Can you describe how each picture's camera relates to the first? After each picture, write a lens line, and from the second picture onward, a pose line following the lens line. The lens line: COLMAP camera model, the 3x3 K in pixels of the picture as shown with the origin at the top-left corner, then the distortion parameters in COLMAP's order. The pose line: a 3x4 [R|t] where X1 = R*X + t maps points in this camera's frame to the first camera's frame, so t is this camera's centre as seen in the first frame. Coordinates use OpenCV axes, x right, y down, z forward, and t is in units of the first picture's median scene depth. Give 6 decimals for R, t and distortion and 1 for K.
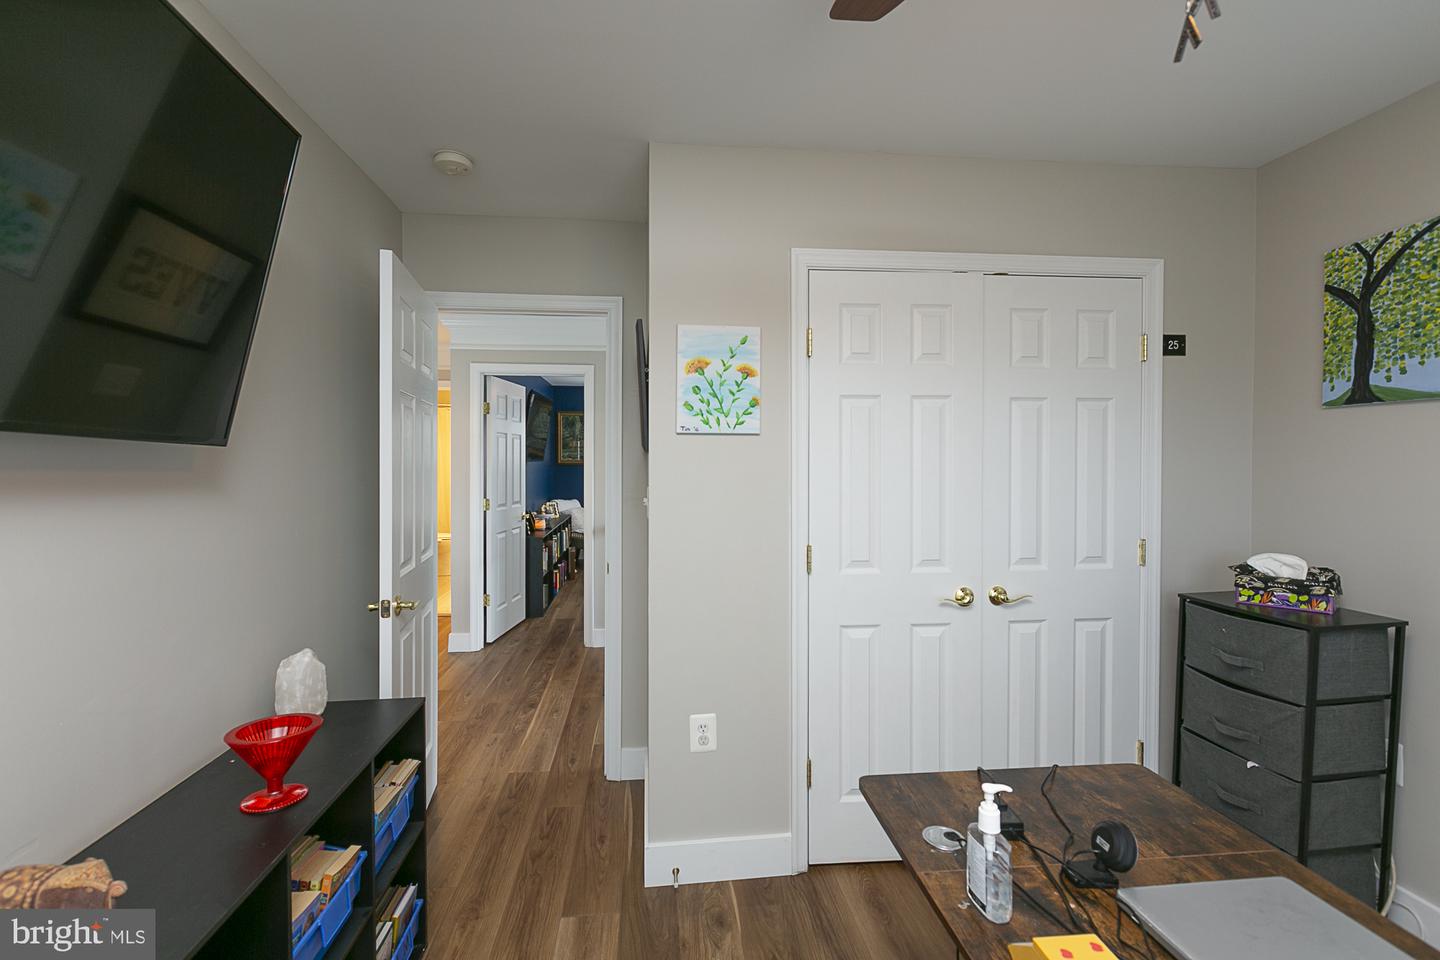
lens RADIAL K [[660.7, 0, 720.8], [0, 660.7, 475.2], [0, 0, 1]] dist [-0.001305, 0.000043]
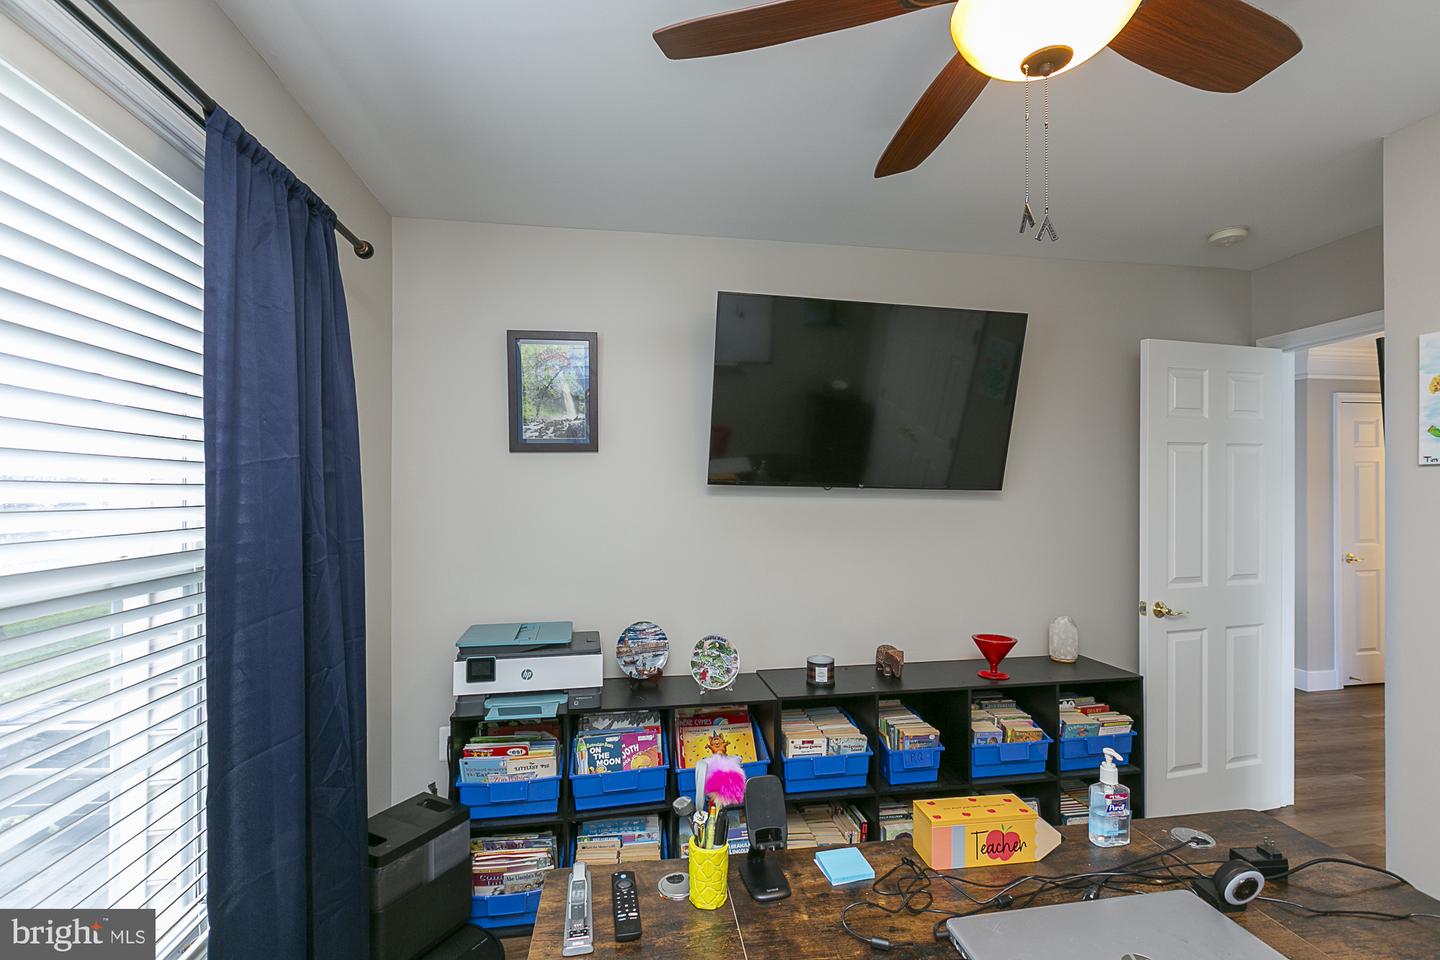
lens RADIAL K [[660.7, 0, 720.8], [0, 660.7, 475.2], [0, 0, 1]] dist [-0.001305, 0.000043]
pose [[0.068501, -0.026031, -0.997311, 0.881612], [-0.032741, 0.999062, -0.028326, 0.003370], [0.997114, 0.034593, 0.067585, 0.069685]]
